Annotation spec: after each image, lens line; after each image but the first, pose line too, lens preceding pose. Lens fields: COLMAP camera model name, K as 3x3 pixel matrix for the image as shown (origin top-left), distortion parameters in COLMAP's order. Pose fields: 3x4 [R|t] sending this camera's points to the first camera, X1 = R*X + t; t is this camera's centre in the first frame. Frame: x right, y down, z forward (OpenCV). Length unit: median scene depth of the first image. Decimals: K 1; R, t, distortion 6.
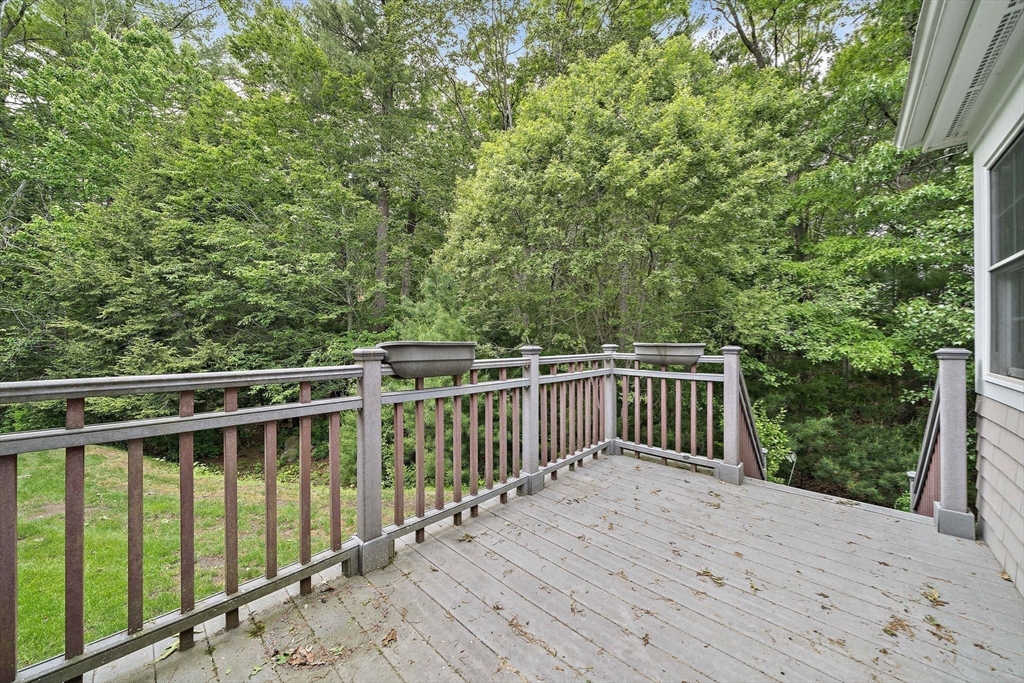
lens RADIAL K [[355.2, 0, 515.5], [0, 355.2, 342.0], [0, 0, 1]] dist [-0.006866, -0.000018]
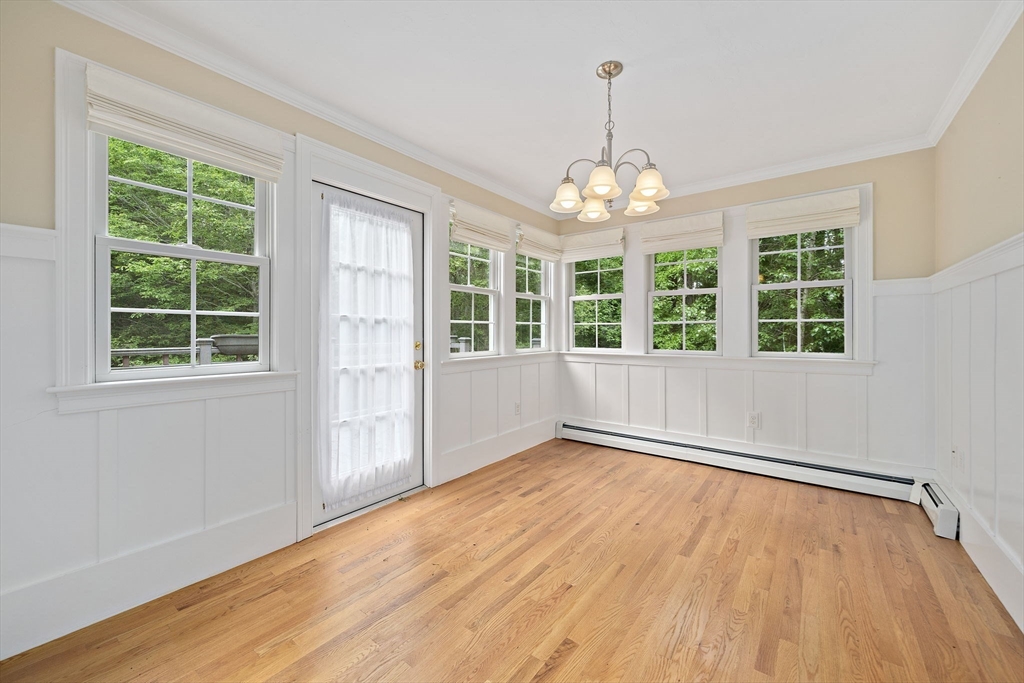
lens RADIAL K [[396.2, 0, 512.3], [0, 396.2, 337.8], [0, 0, 1]] dist [-0.007064, 0.000283]
pose [[0.994686, -0.000717, 0.102955, 0.204762], [-0.000281, 0.999953, 0.009679, -0.001687], [-0.102957, -0.009656, 0.994639, -0.260053]]
